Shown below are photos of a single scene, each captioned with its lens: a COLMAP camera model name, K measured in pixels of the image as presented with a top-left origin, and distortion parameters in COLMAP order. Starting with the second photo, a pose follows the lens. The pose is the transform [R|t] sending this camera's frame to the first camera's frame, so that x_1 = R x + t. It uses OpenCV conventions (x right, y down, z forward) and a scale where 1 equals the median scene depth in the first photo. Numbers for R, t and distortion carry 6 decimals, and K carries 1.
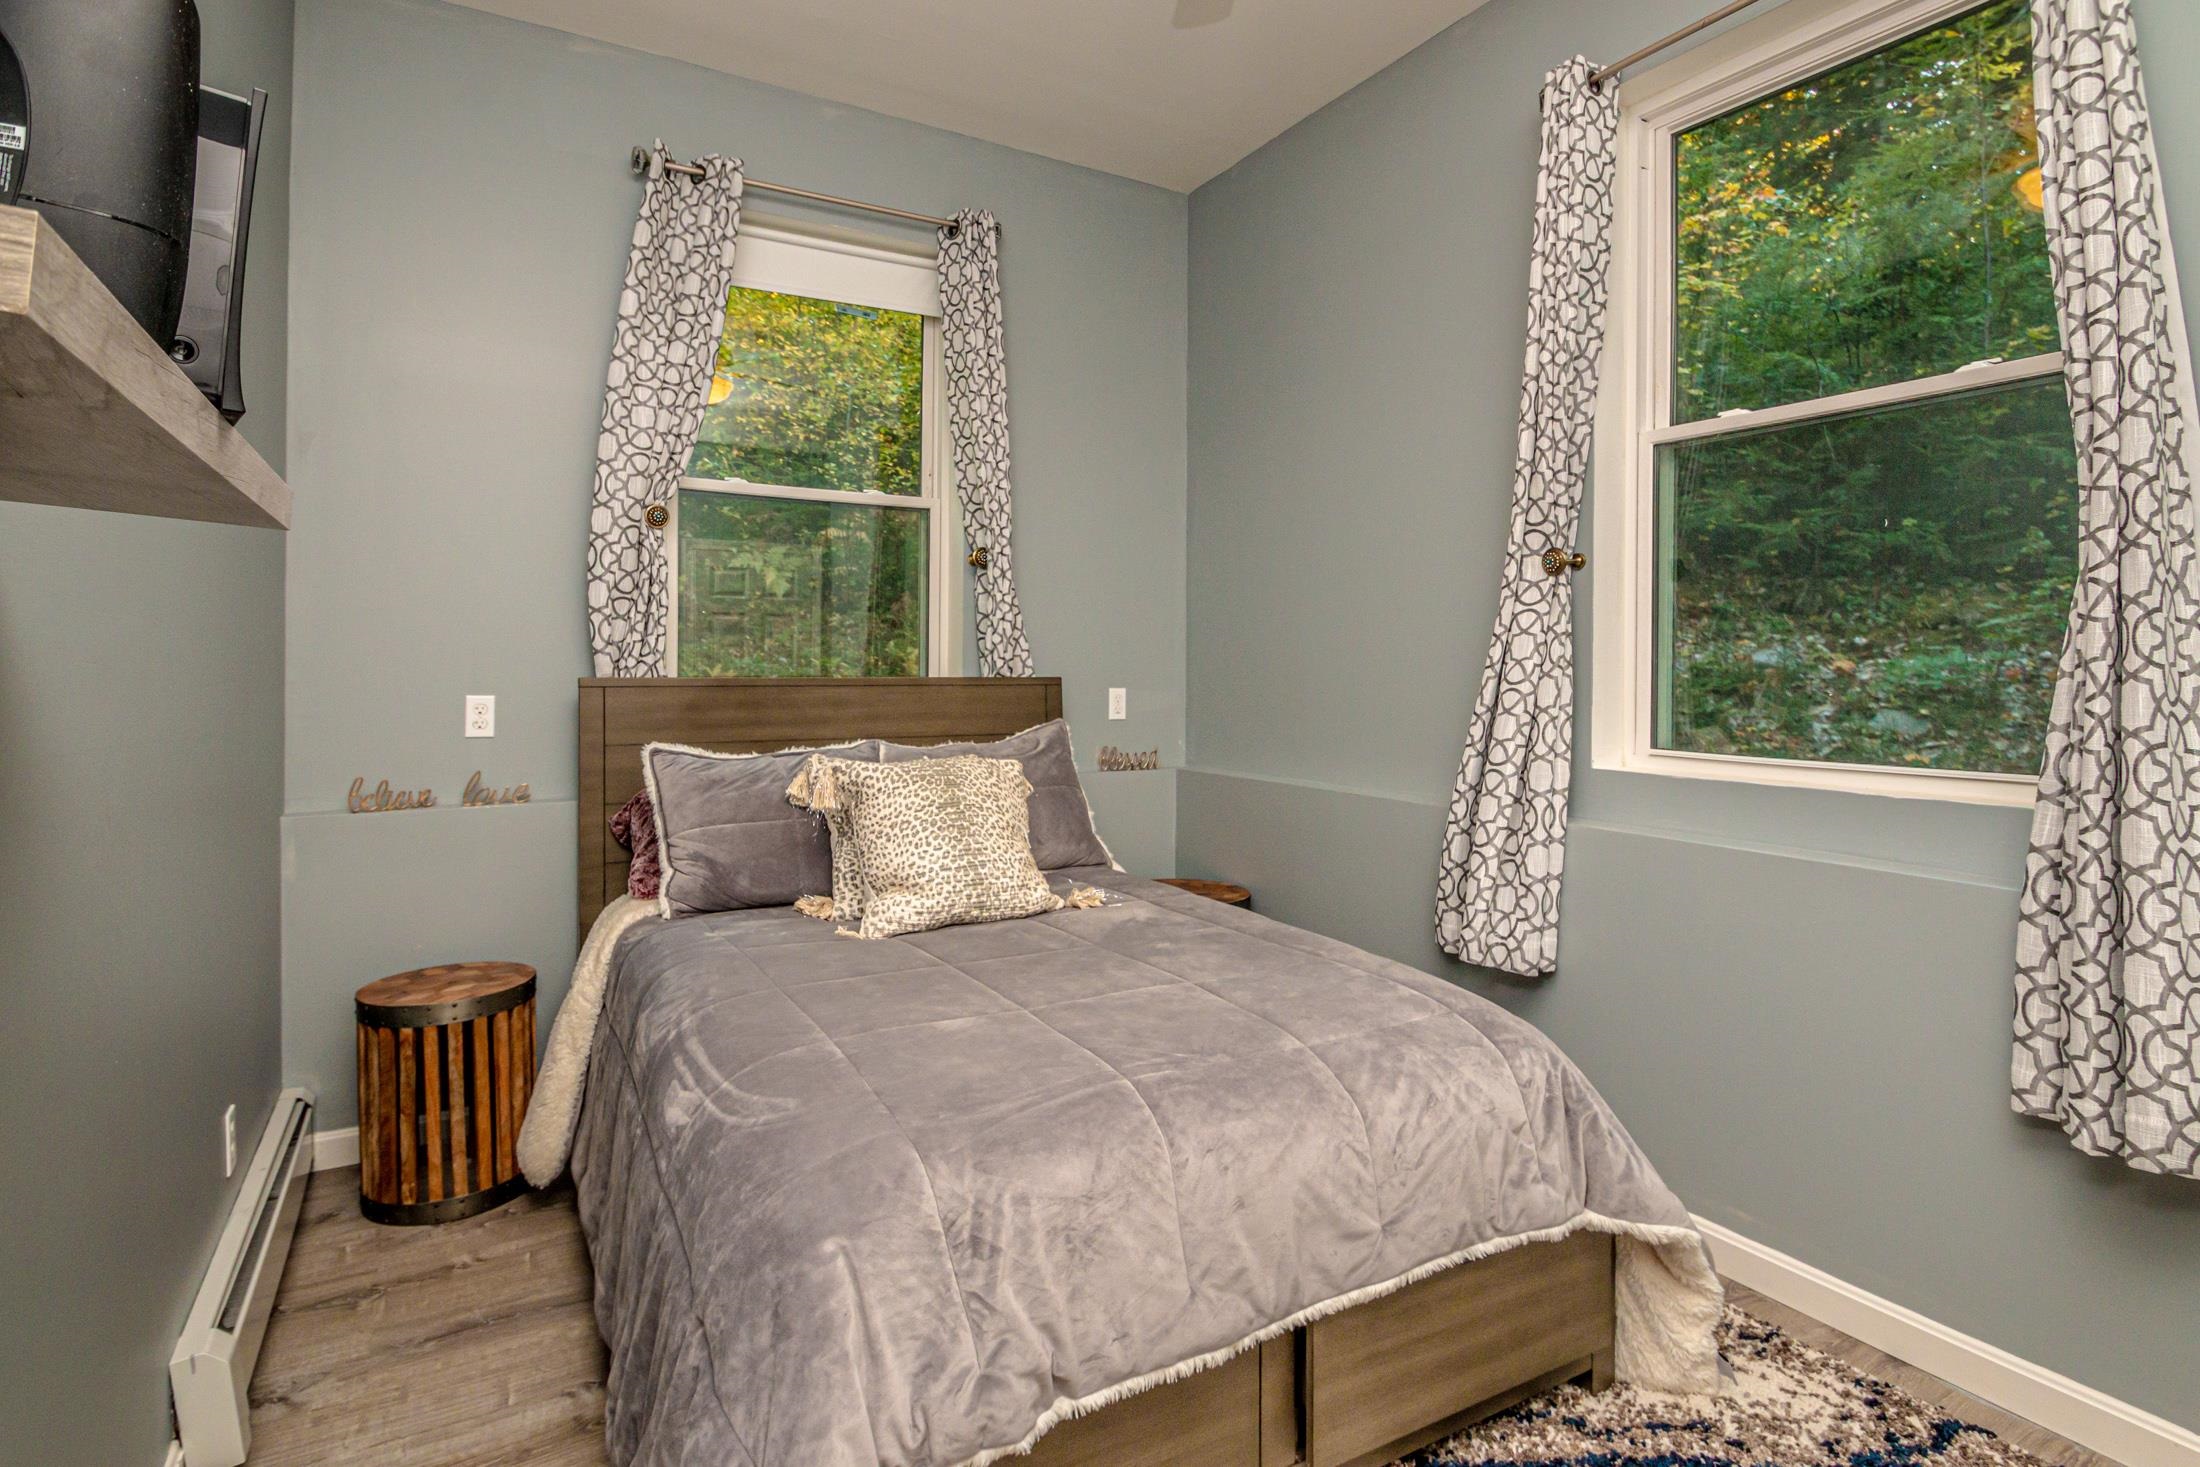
lens RADIAL K [[1031.7, 0, 1099.1], [0, 1031.7, 690.6], [0, 0, 1]] dist [0.001163, -0.011577]
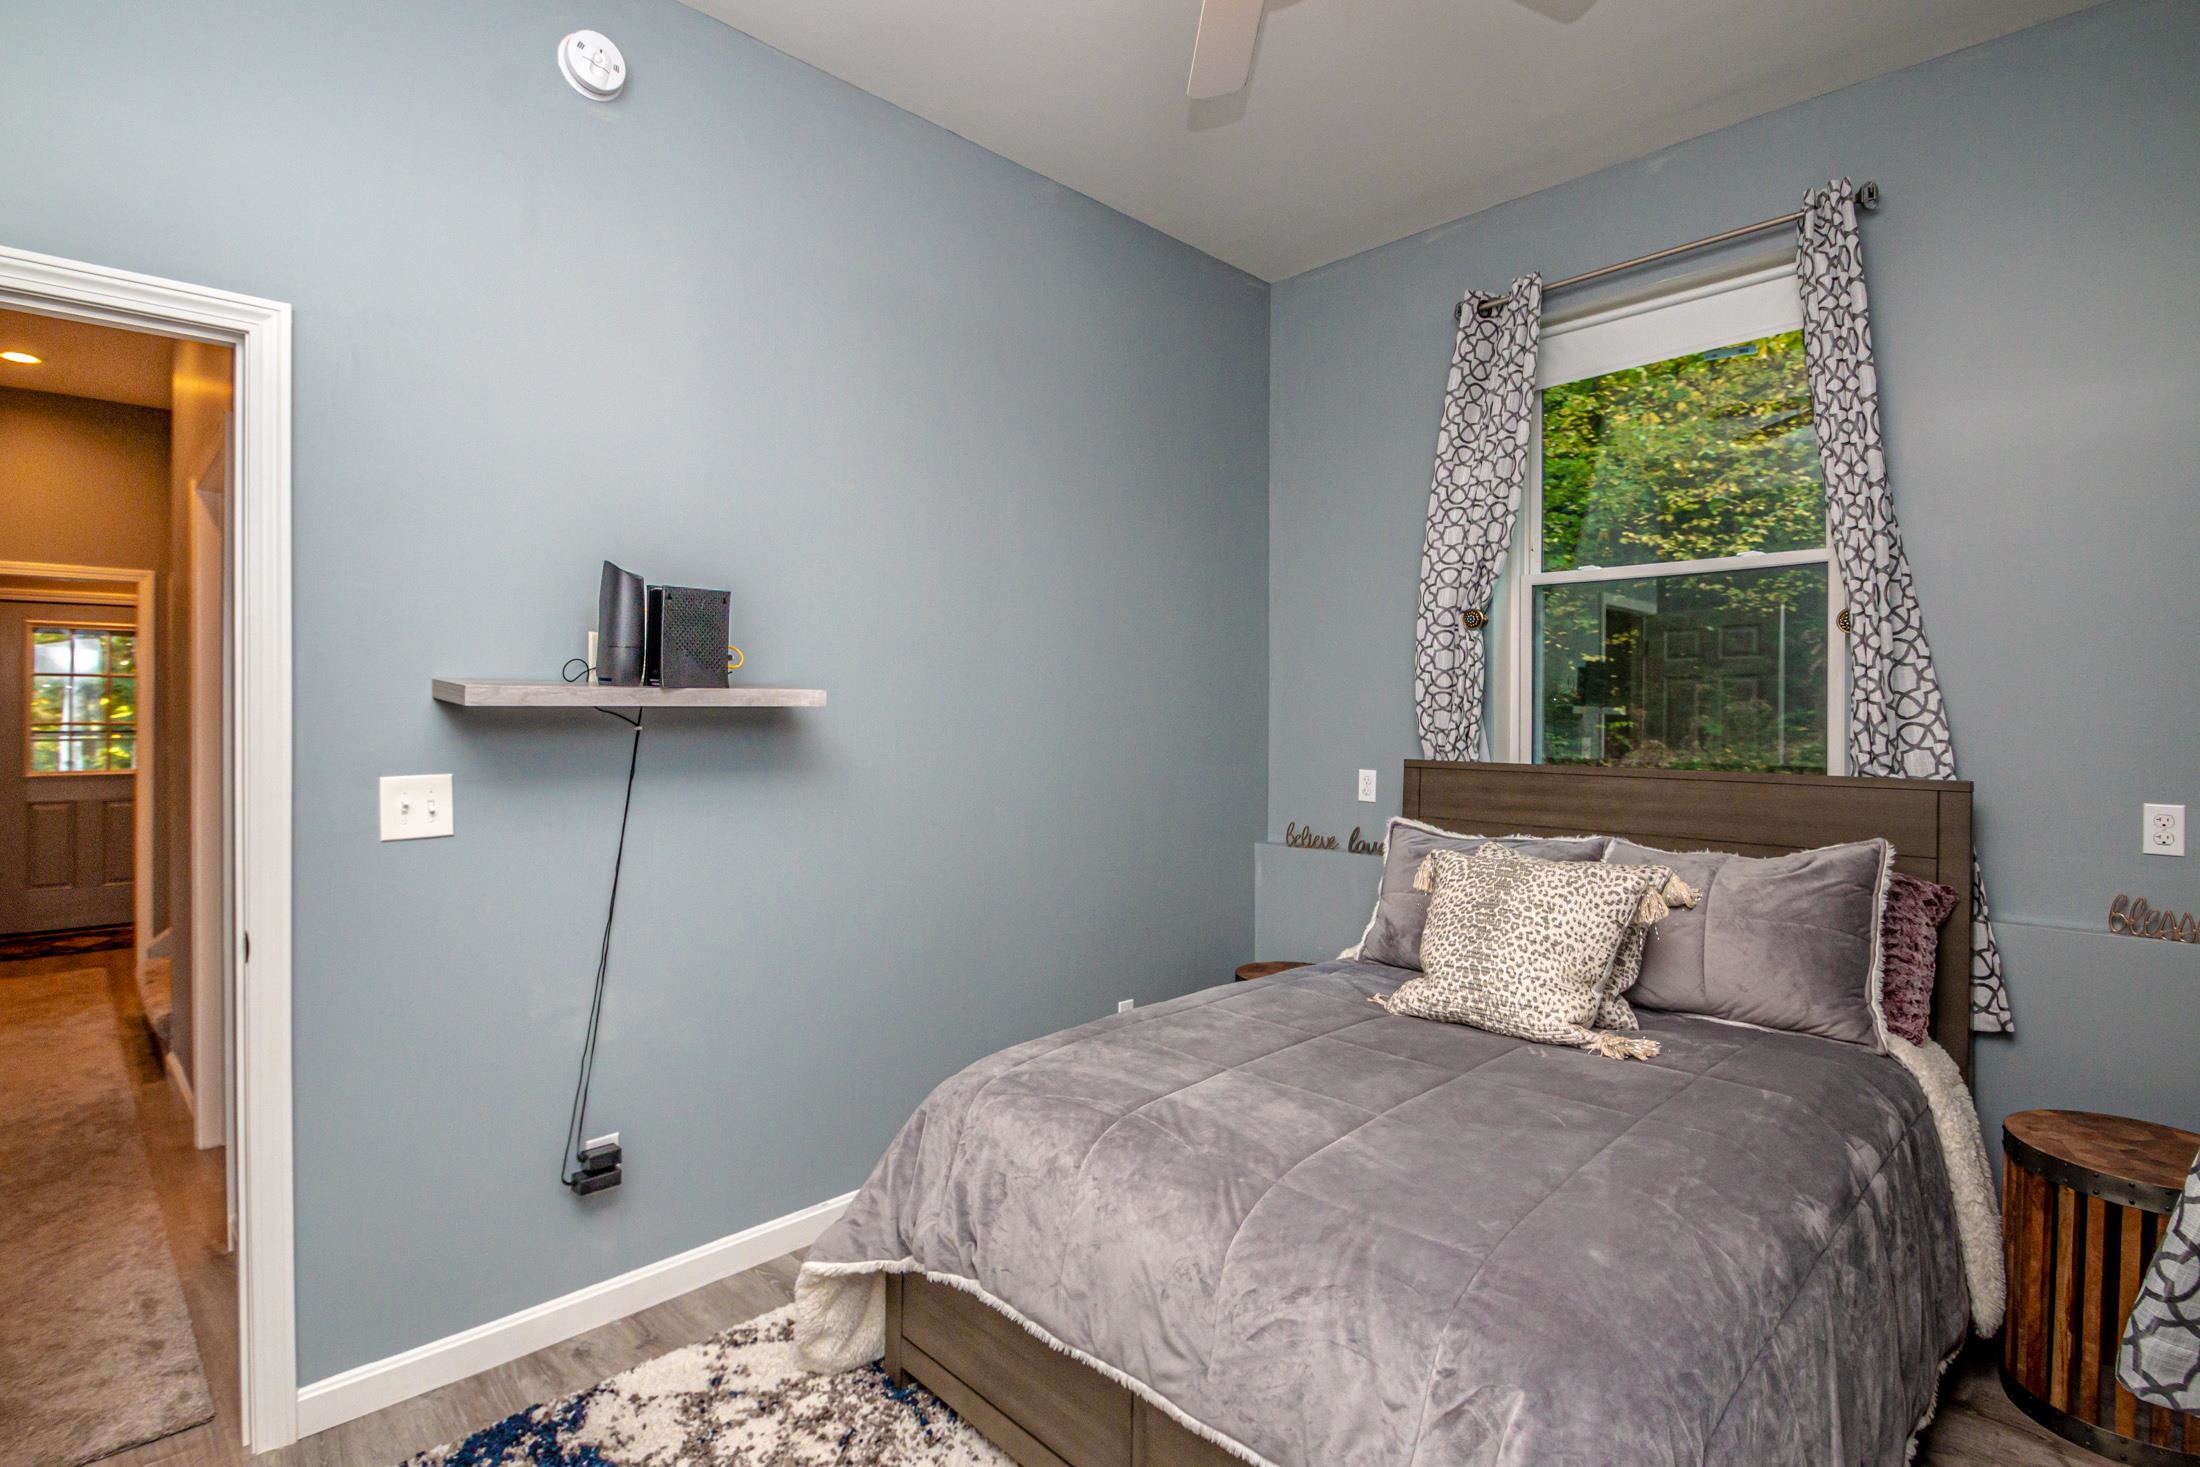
lens RADIAL K [[1043.6, 0, 1100.0], [0, 1043.6, 733.5], [0, 0, 1]] dist [-0.000791, -0.013699]
pose [[0.290855, 0.013849, -0.956667, 0.565756], [-0.030536, 0.999520, 0.005186, -0.037924], [0.956280, 0.027705, 0.291138, 0.289027]]
